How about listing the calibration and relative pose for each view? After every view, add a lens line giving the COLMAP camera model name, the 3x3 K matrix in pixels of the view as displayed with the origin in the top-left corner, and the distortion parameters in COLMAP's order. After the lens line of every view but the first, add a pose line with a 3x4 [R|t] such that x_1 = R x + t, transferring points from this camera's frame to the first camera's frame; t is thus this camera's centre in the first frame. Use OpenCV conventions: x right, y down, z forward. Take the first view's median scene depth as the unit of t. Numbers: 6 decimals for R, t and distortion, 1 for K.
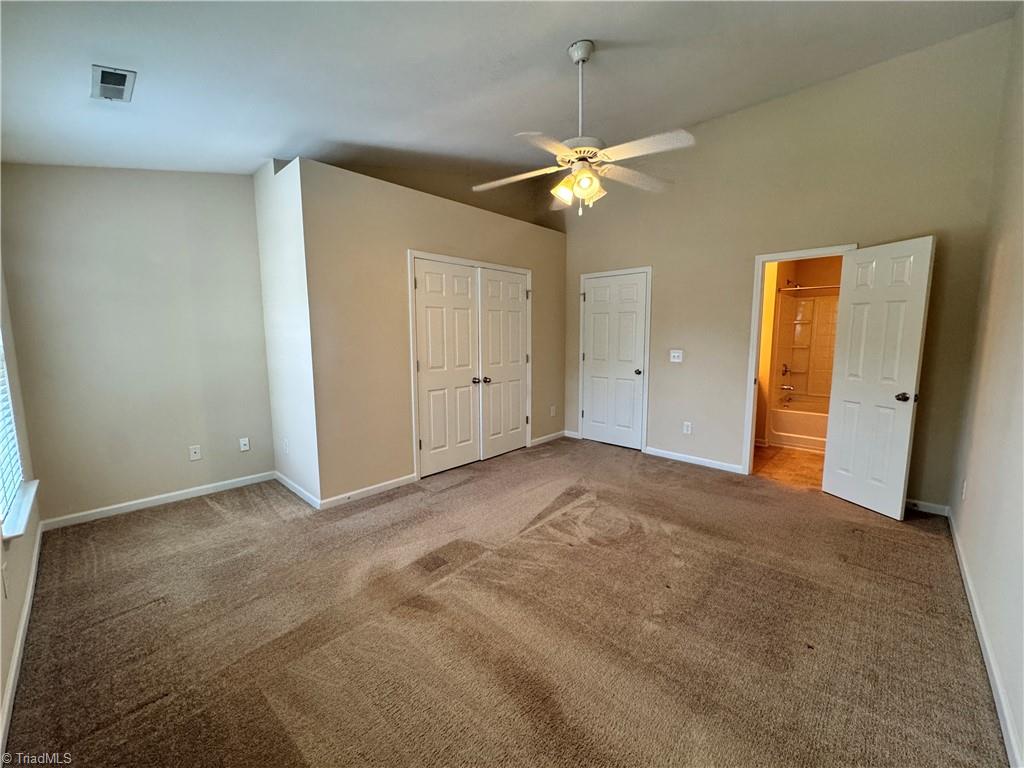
lens RADIAL K [[410.1, 0, 509.4], [0, 410.1, 379.9], [0, 0, 1]] dist [-0.002589, 0.000278]
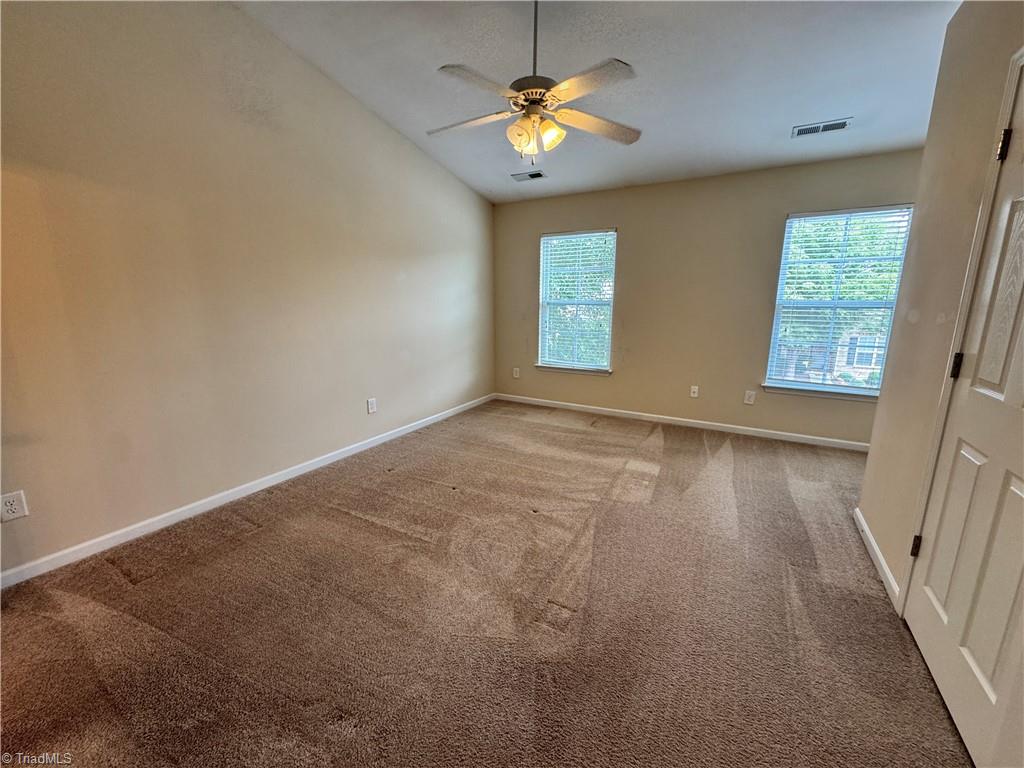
lens RADIAL K [[410.1, 0, 513.3], [0, 410.1, 383.7], [0, 0, 1]] dist [-0.002589, 0.000278]
pose [[-0.971959, 0.049512, -0.229880, 0.281005], [-0.023231, 0.952582, 0.303395, -0.124357], [0.234001, 0.300228, -0.924720, 1.232874]]
